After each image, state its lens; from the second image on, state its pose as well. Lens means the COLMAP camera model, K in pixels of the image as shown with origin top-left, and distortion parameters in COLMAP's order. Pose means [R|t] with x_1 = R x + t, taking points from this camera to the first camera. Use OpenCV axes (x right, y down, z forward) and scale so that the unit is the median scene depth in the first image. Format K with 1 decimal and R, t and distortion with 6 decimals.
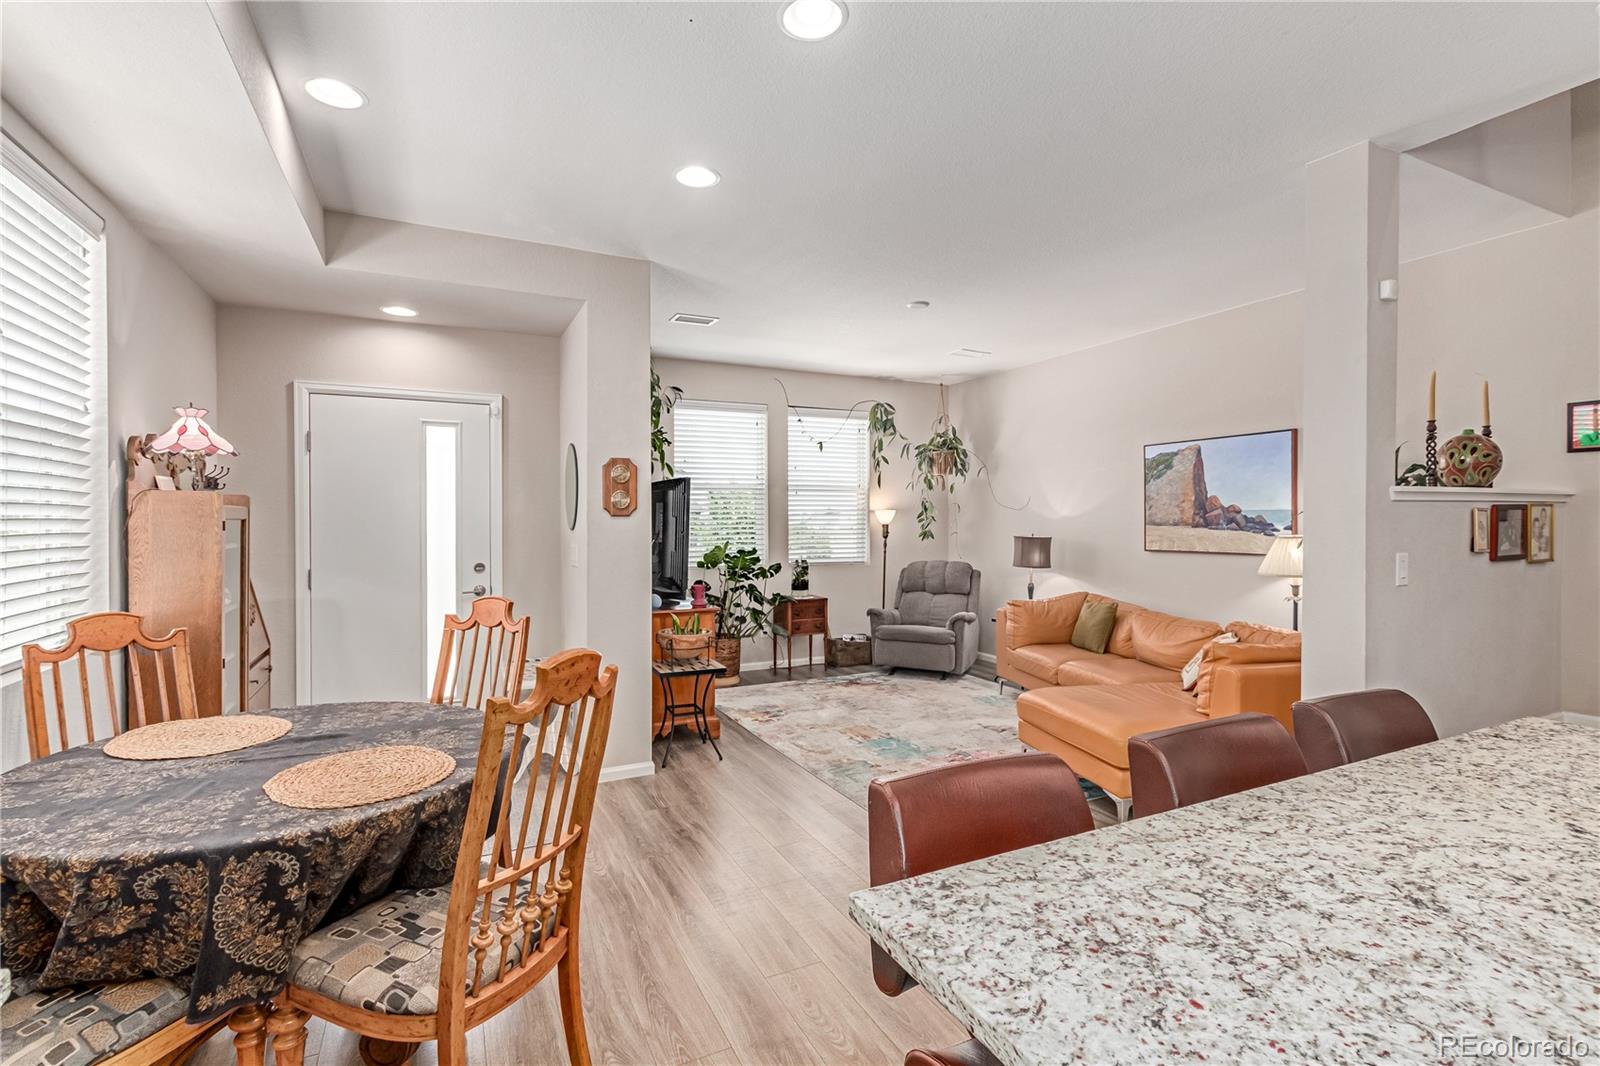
lens RADIAL K [[741.3, 0, 781.7], [0, 741.3, 532.3], [0, 0, 1]] dist [0.003067, 0.000157]
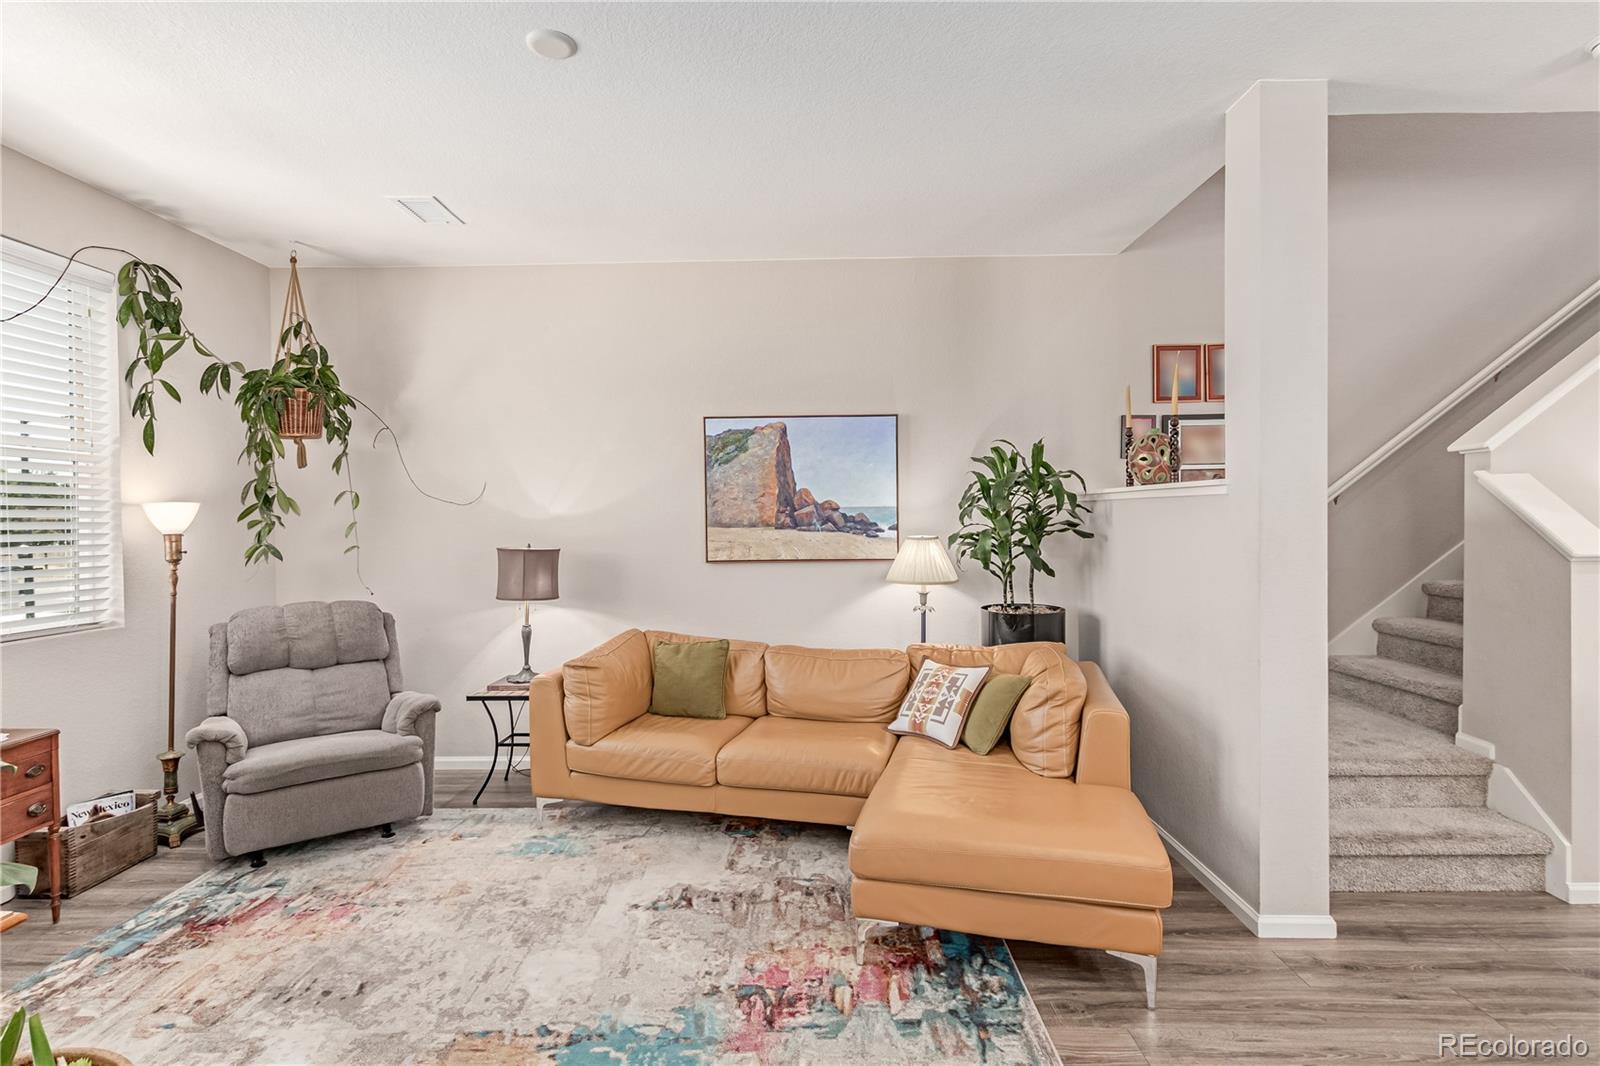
lens RADIAL K [[790.7, 0, 800.0], [0, 790.7, 533.0], [0, 0, 1]] dist [0.000950, -0.001422]
pose [[0.437991, -0.018339, 0.898792, -0.146835], [0.023430, 0.999685, 0.008980, -0.007714], [-0.898674, 0.017126, 0.438283, 0.515465]]
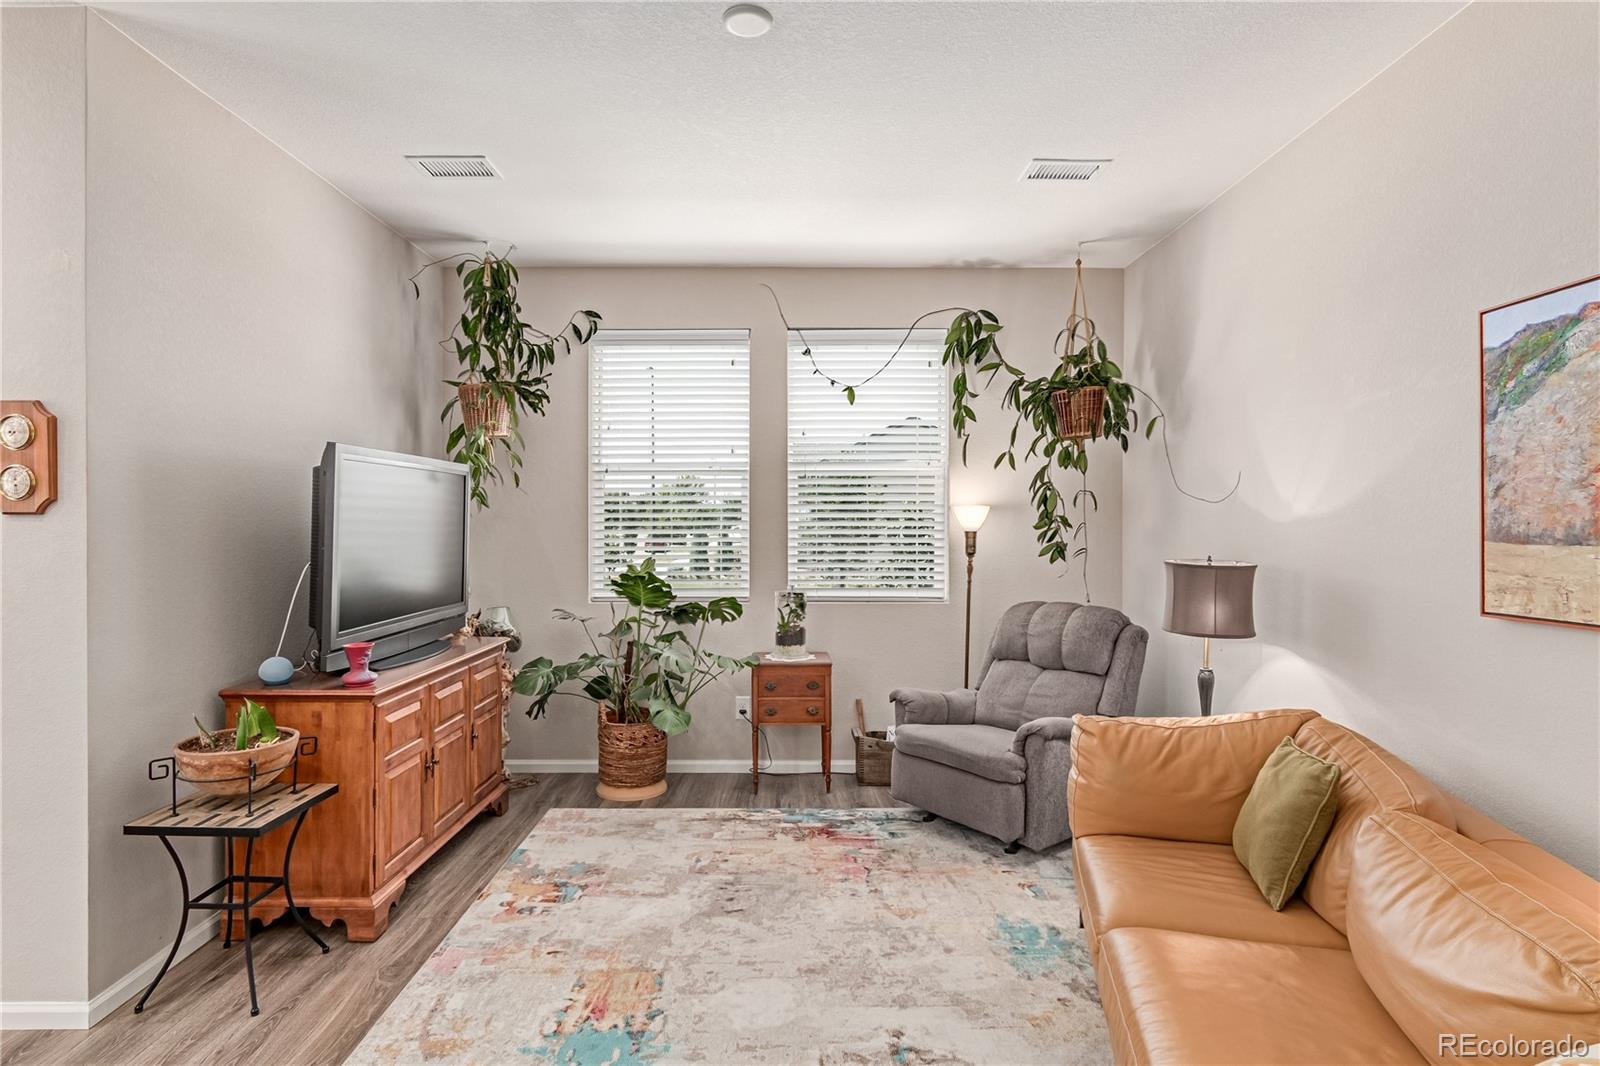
lens RADIAL K [[827.1, 0, 789.2], [0, 827.1, 527.1], [0, 0, 1]] dist [0.011743, -0.000051]
pose [[0.904304, 0.006599, -0.426839, 0.323460], [-0.011478, 0.999895, -0.008859, -0.008116], [0.426736, 0.012911, 0.904284, 0.453737]]
